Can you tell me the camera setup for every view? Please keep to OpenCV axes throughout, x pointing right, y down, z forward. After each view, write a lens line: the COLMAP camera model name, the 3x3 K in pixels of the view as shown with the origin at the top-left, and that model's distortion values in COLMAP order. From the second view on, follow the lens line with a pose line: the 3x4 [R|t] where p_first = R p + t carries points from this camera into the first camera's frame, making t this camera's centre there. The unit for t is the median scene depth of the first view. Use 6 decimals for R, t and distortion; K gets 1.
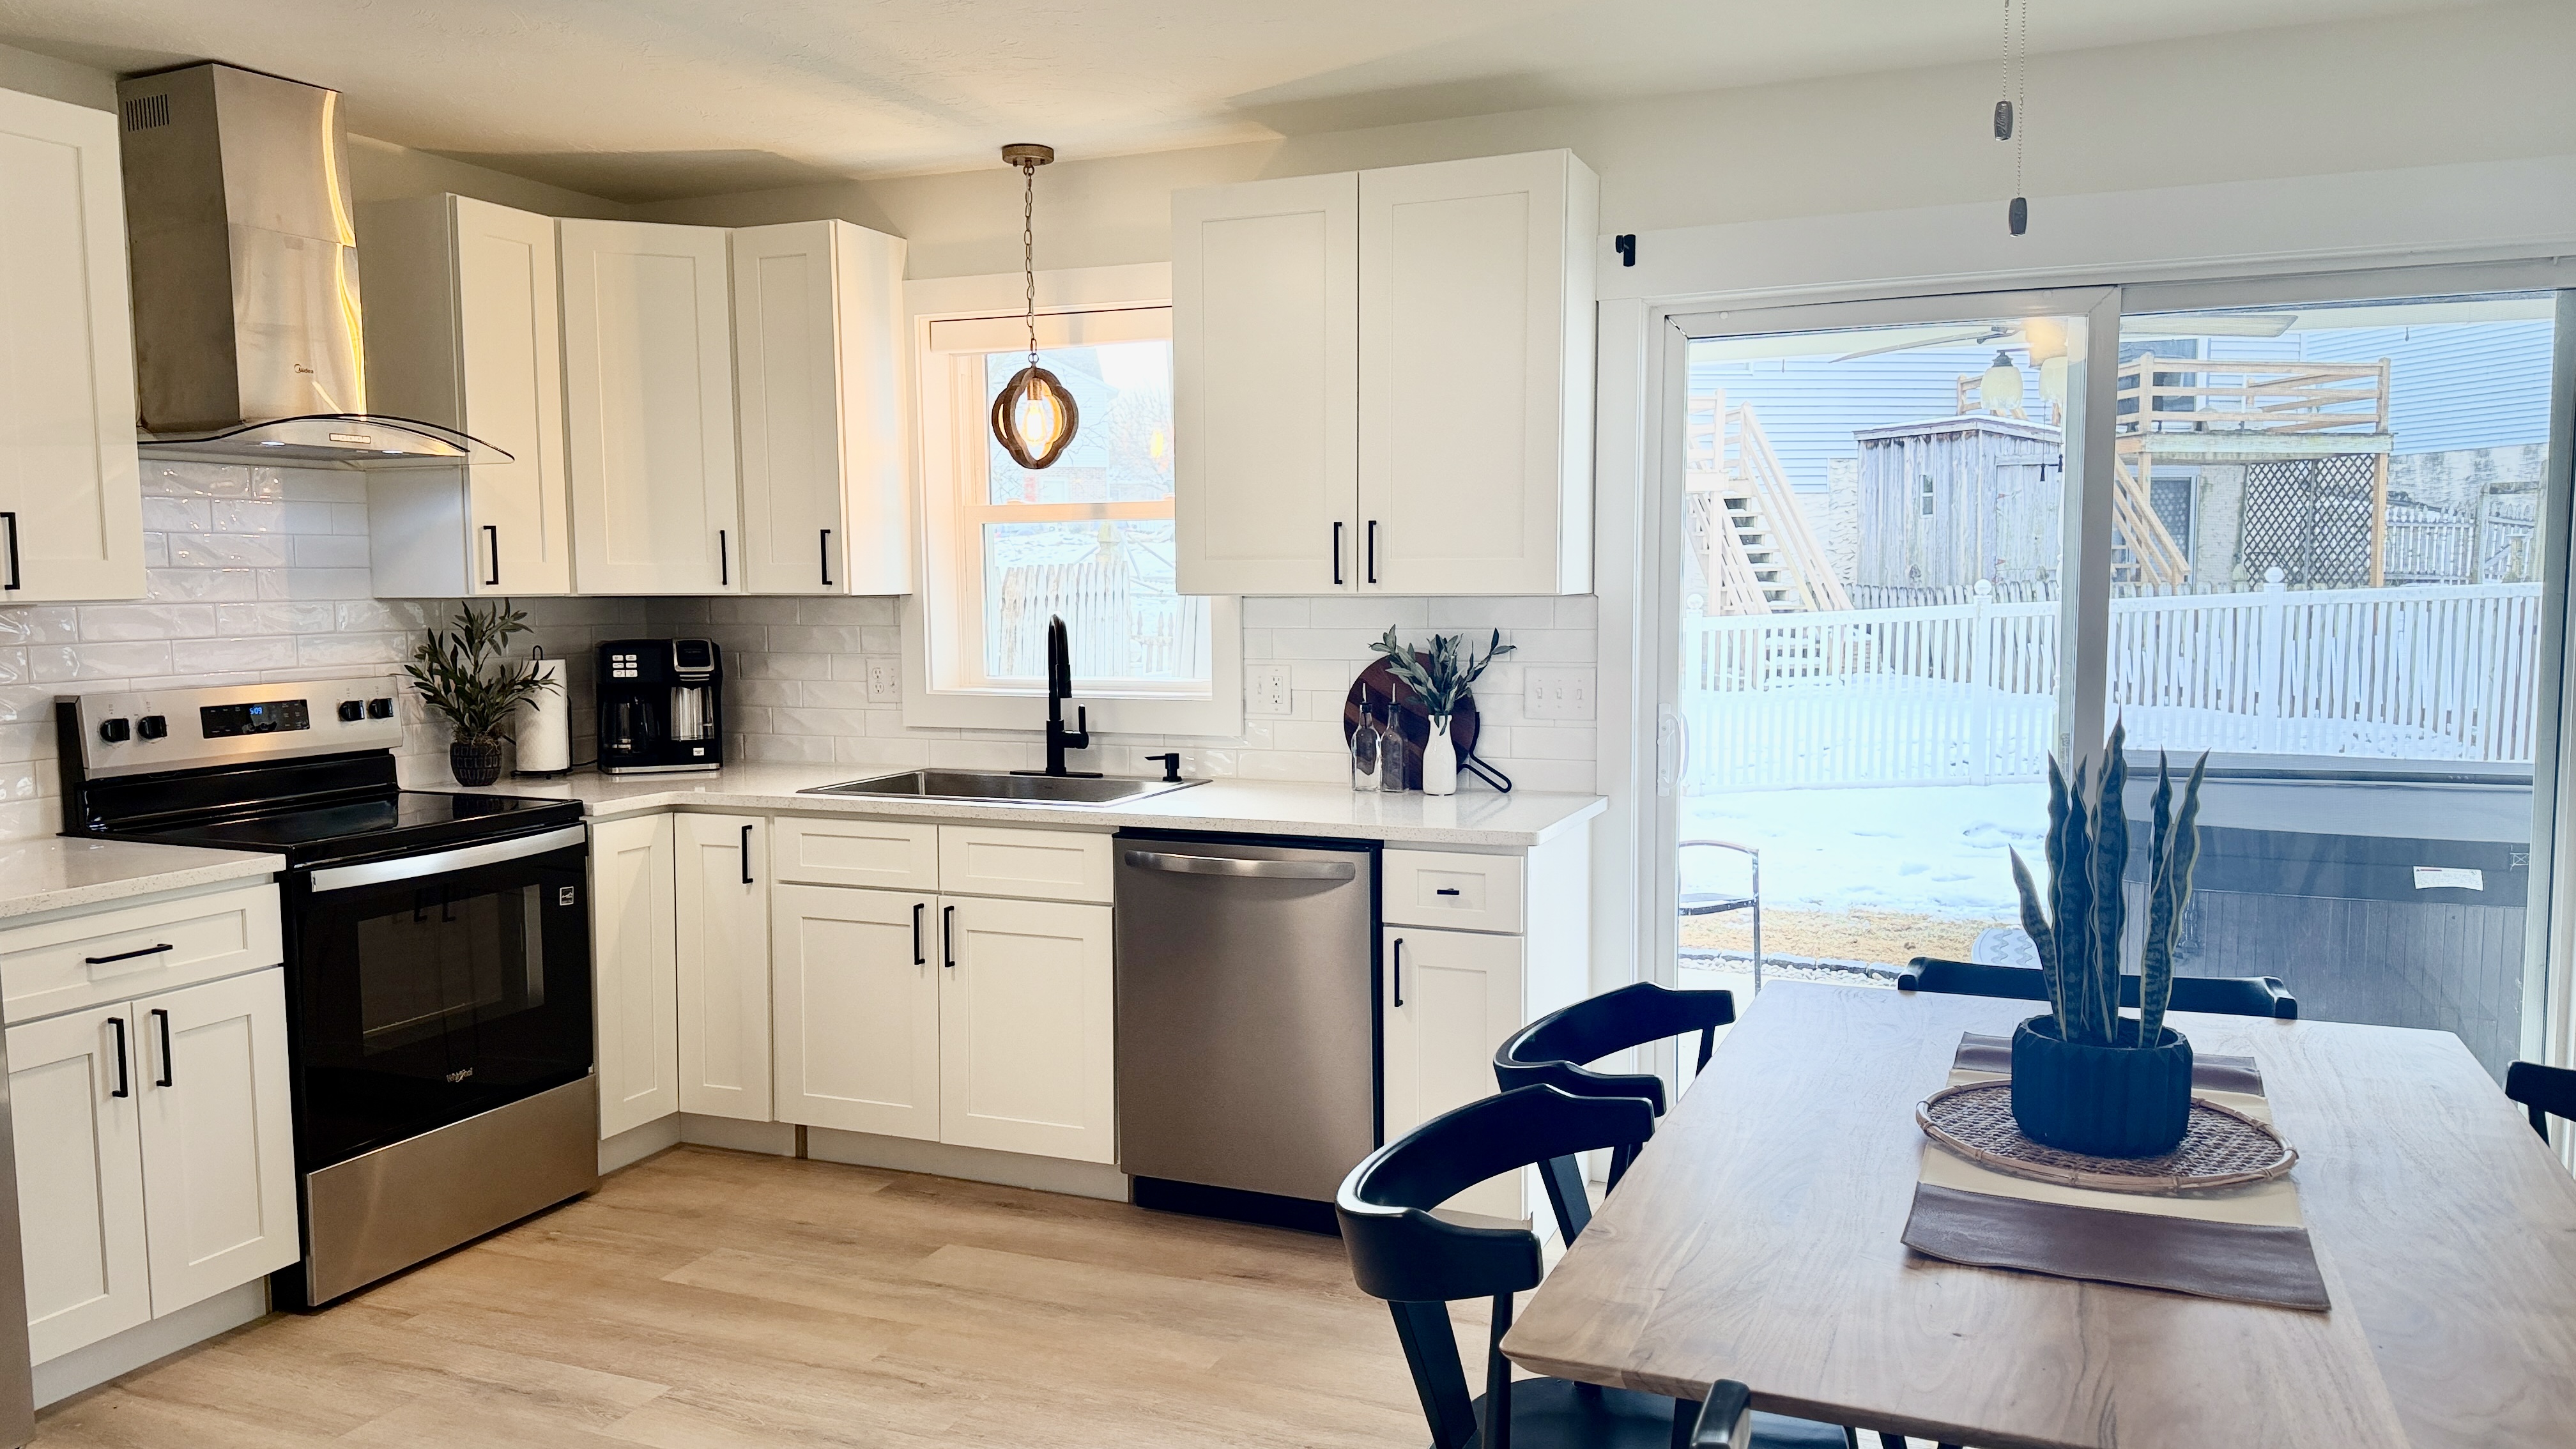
lens RADIAL K [[1816.0, 0, 1281.4], [0, 1816.0, 745.9], [0, 0, 1]] dist [0.124166, -0.169931]
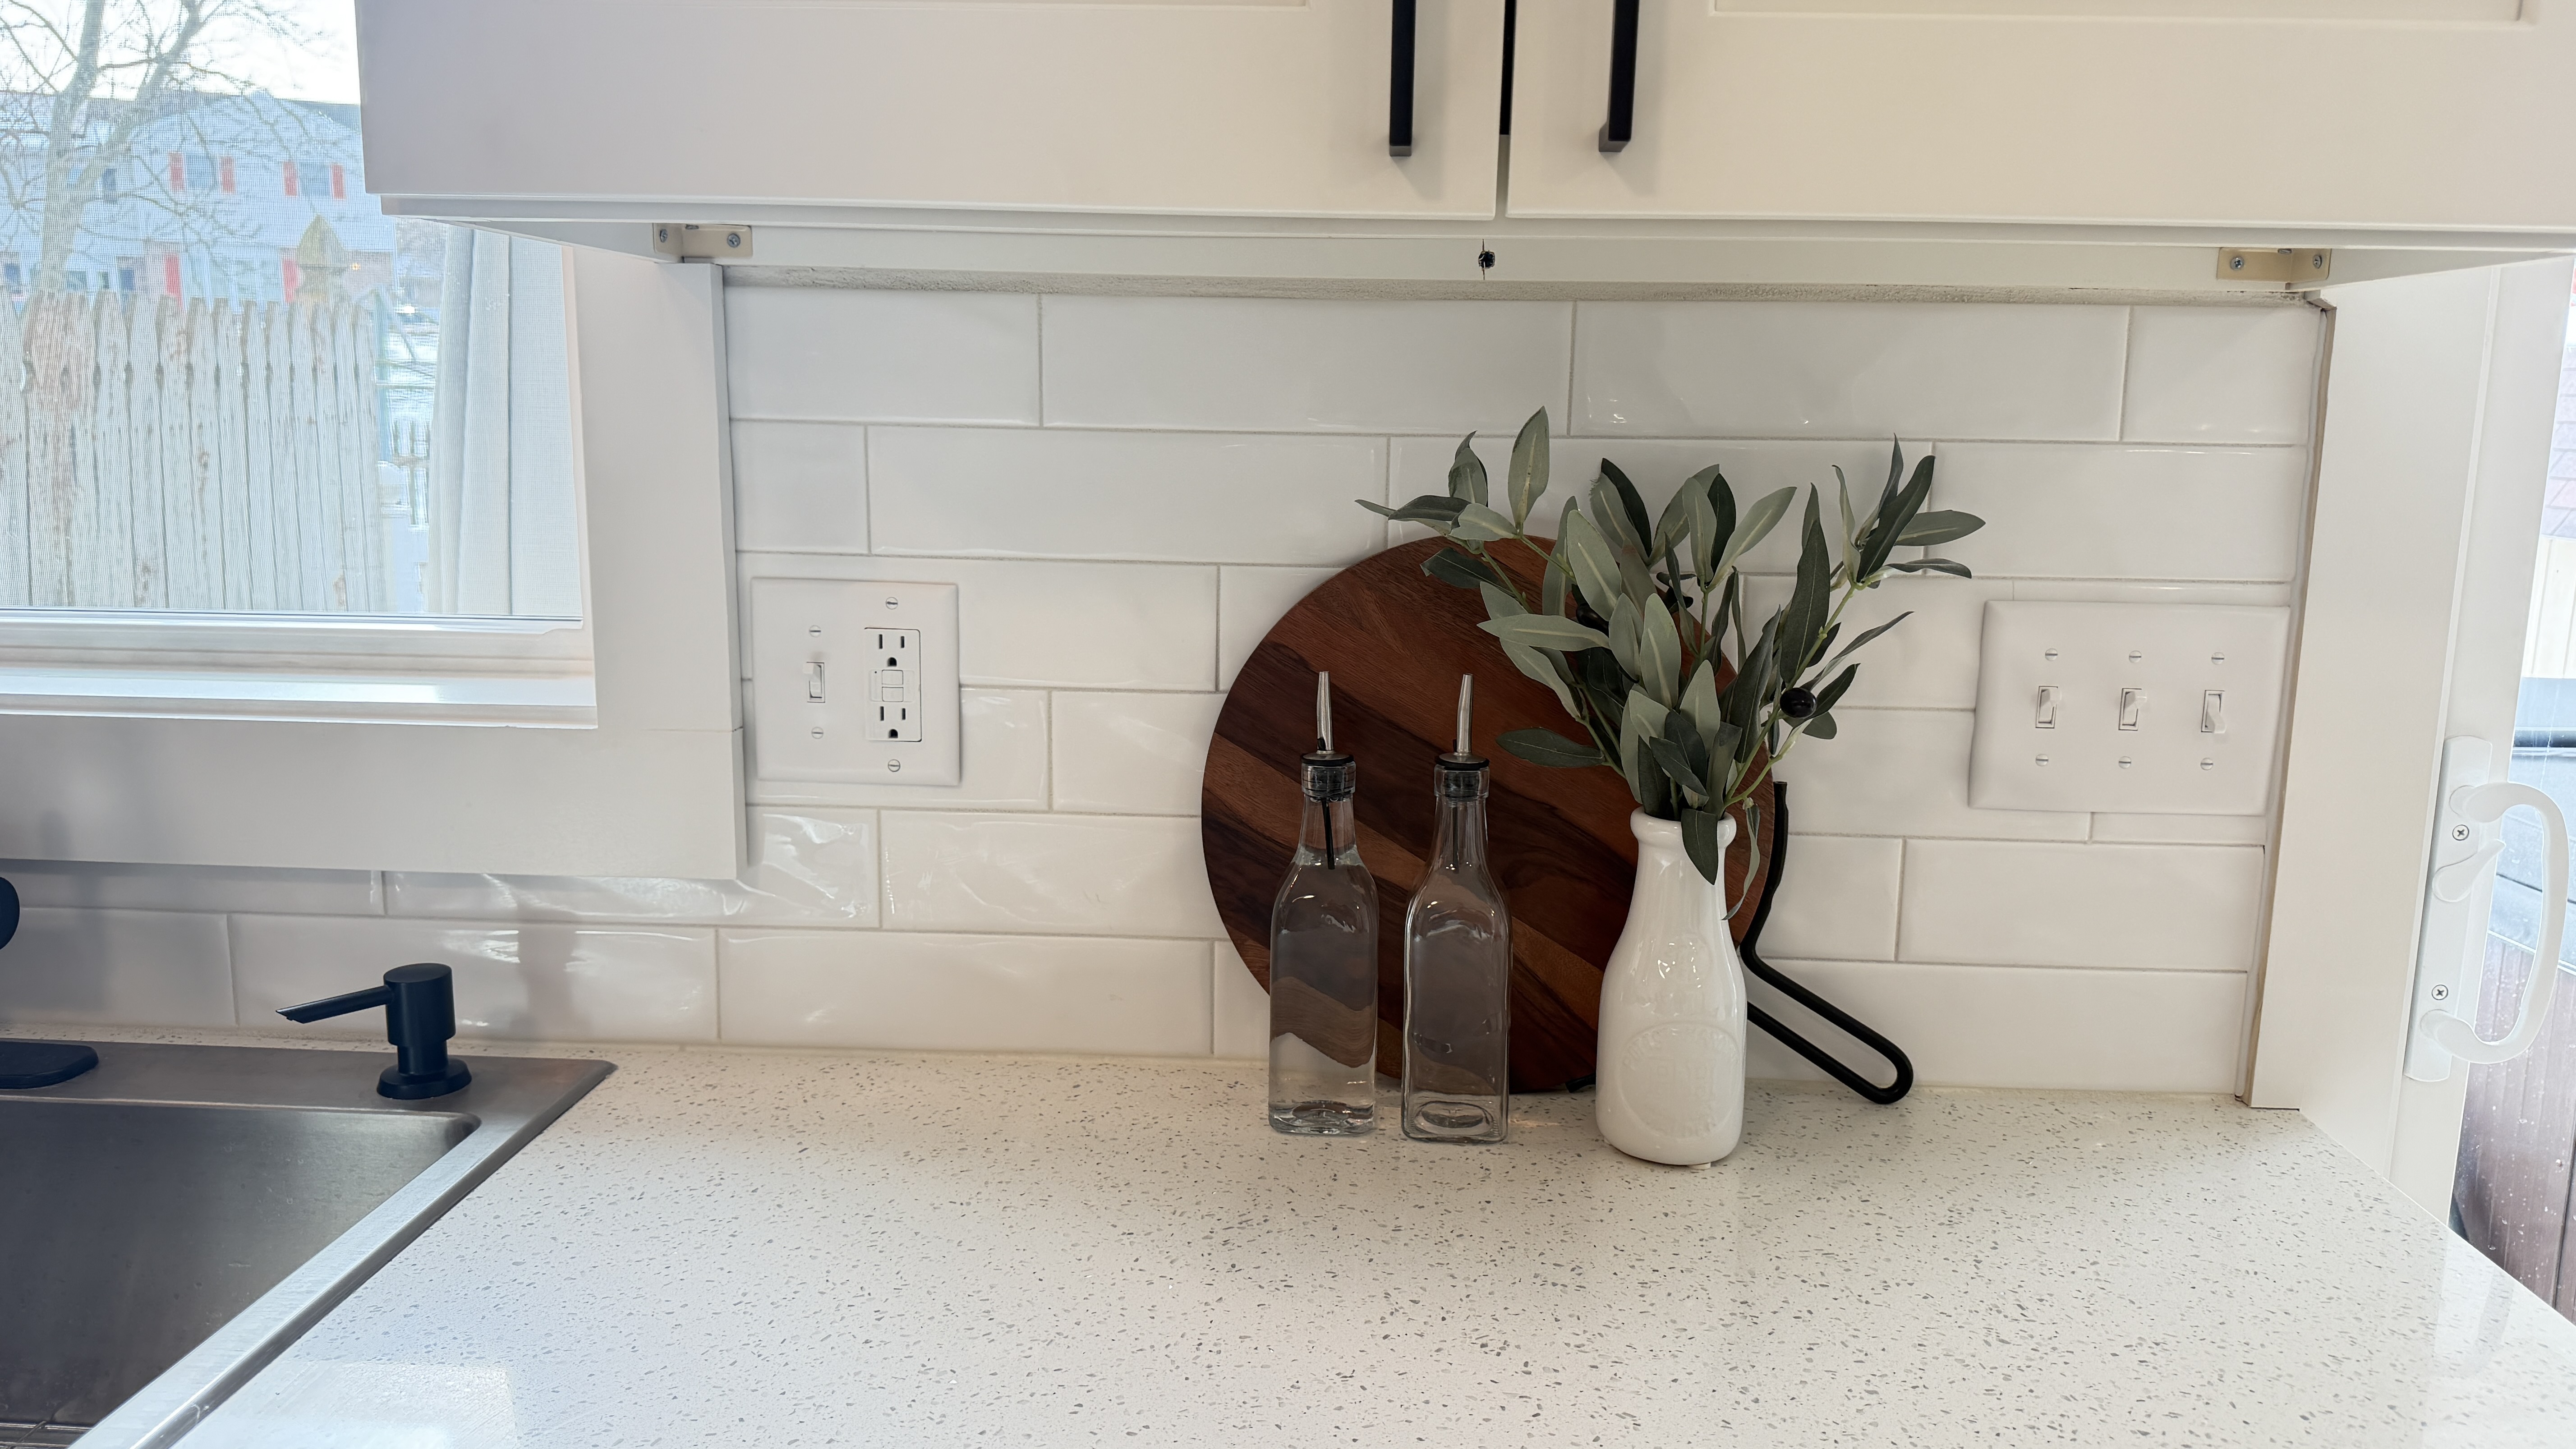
lens RADIAL K [[1810.0, 0, 1279.3], [0, 1810.0, 721.0], [0, 0, 1]] dist [0.070585, -0.112150]
pose [[0.941774, -0.032311, 0.334691, -0.036371], [0.006409, 0.996917, 0.078206, -0.046349], [-0.336186, -0.071507, 0.939077, 0.793881]]
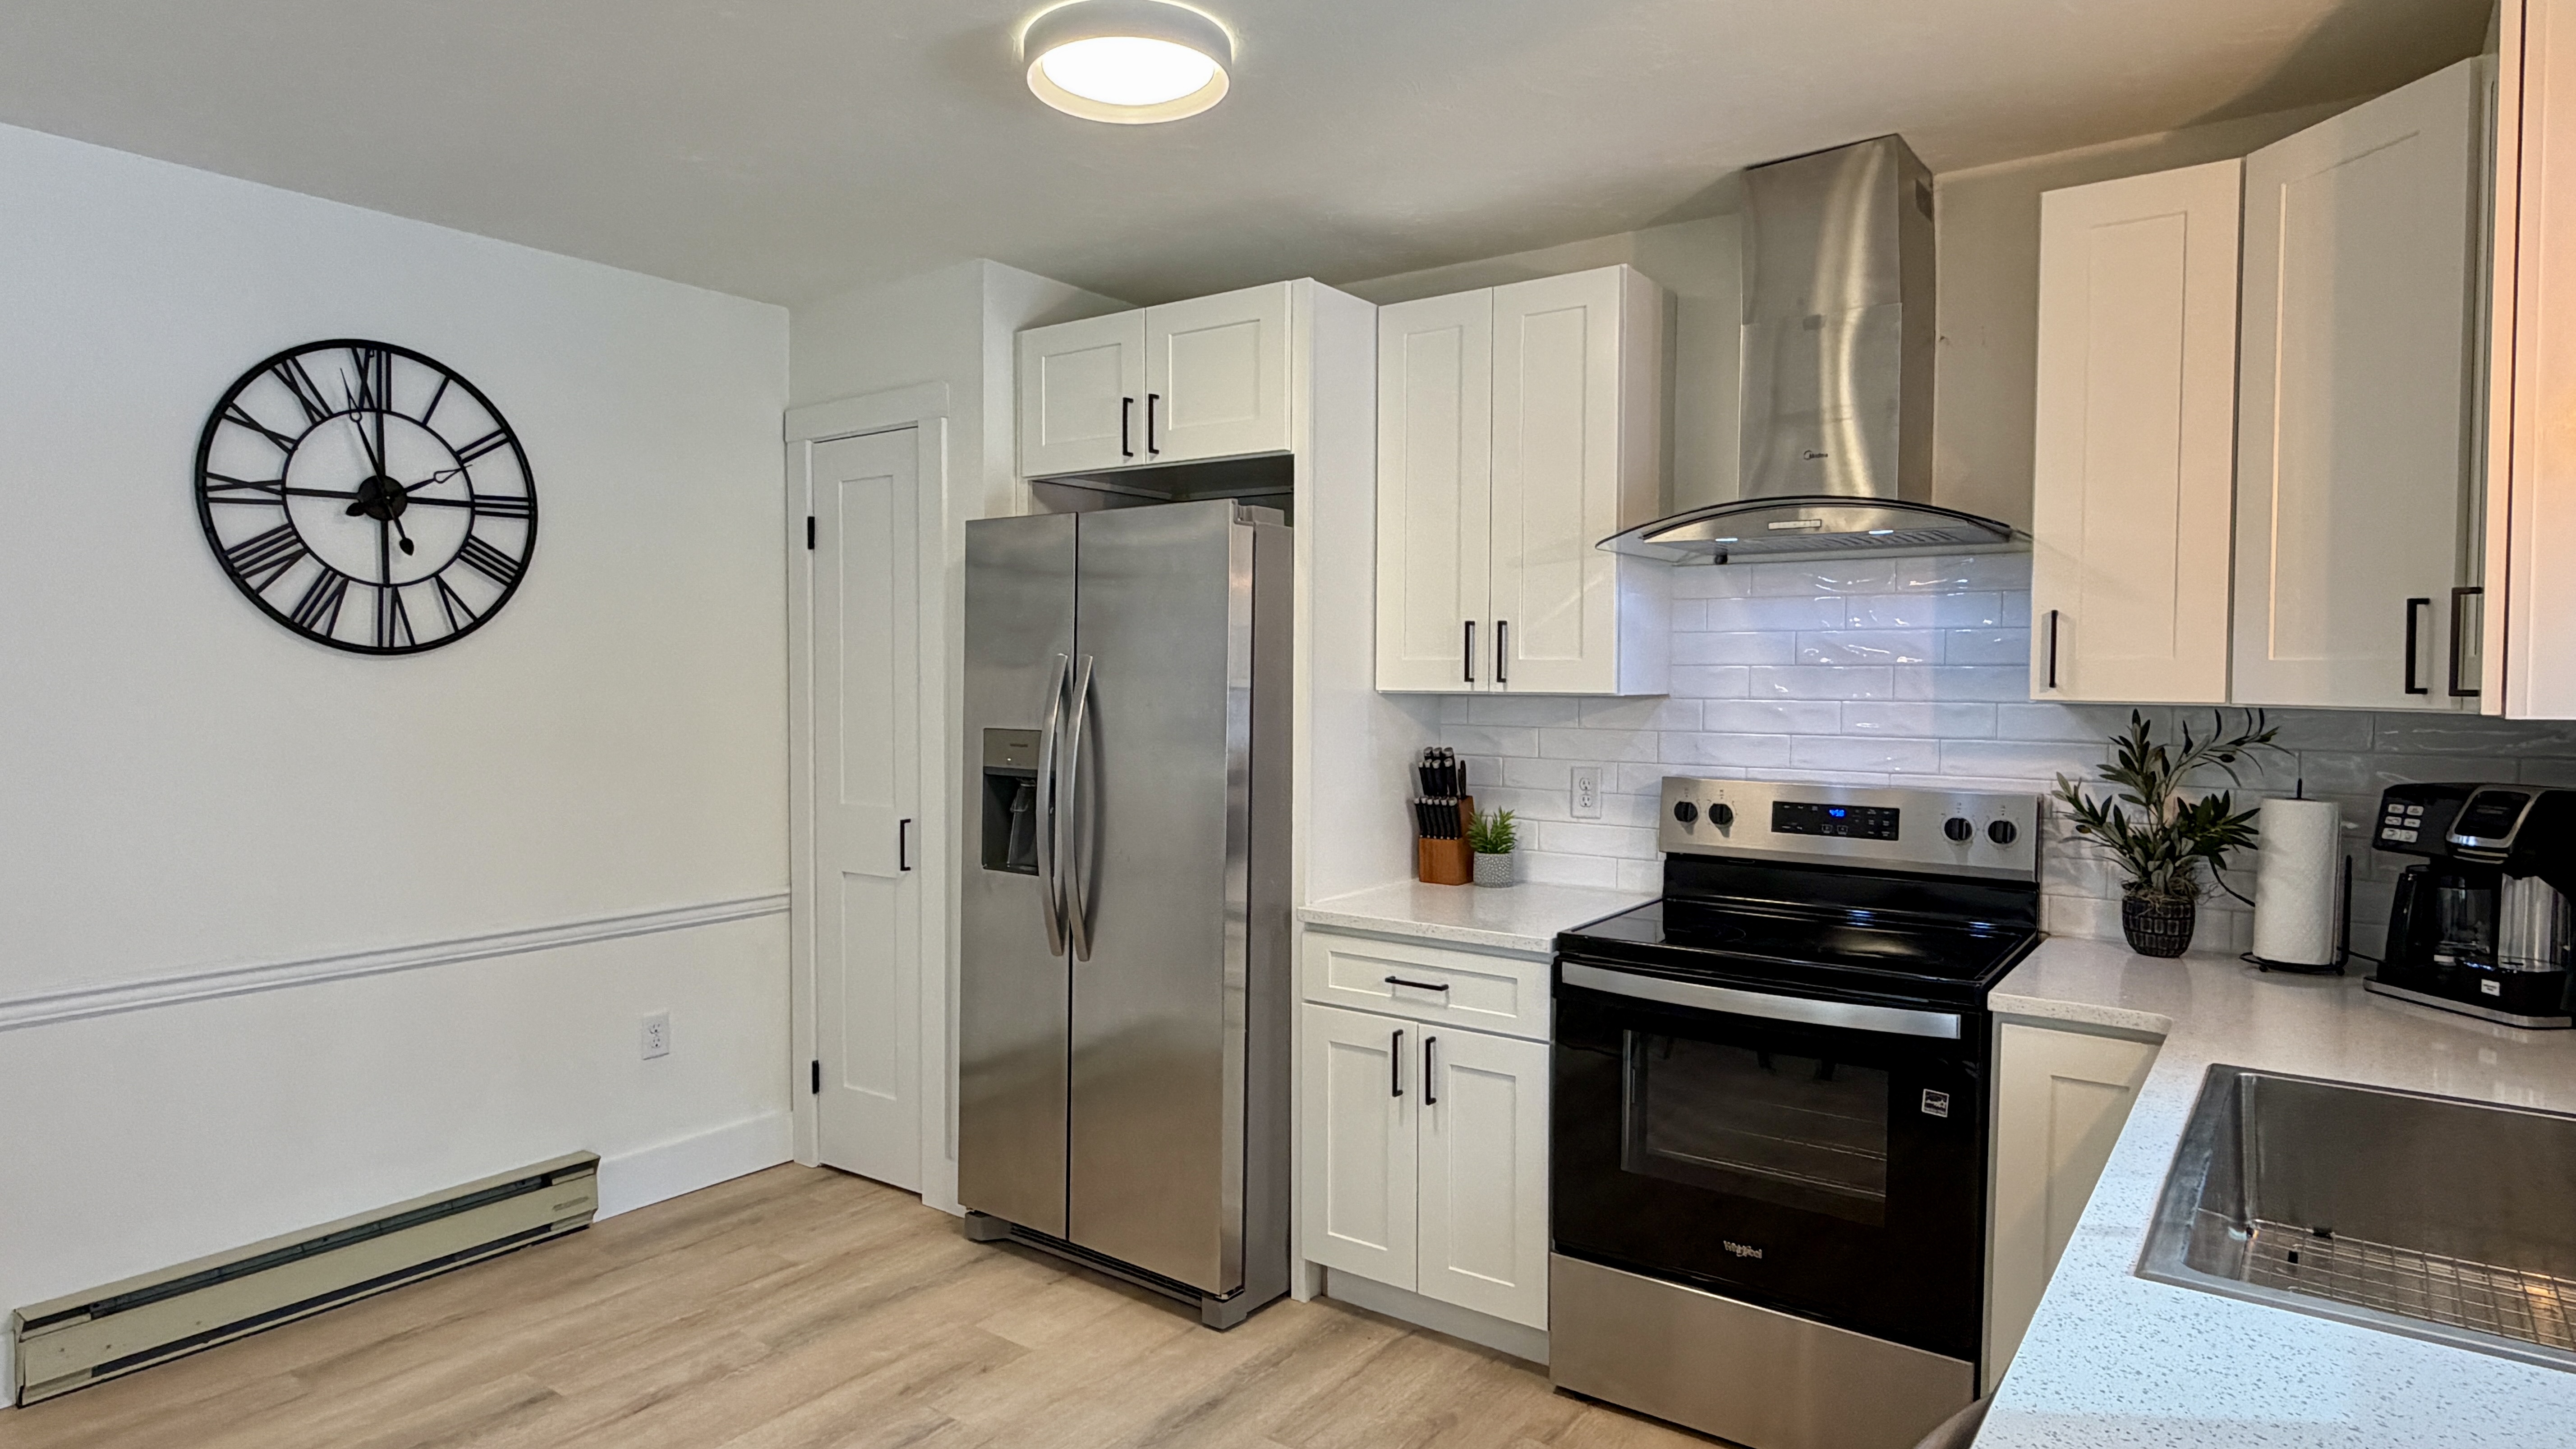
lens RADIAL K [[1444.3, 0, 1288.0], [0, 1444.3, 724.5], [0, 0, 1]] dist [0.002379, 0.000023]
pose [[-0.238155, 0.038983, -0.970444, 0.225031], [-0.096622, 0.993286, 0.063612, -0.078722], [0.966409, 0.108916, -0.232790, 0.831129]]
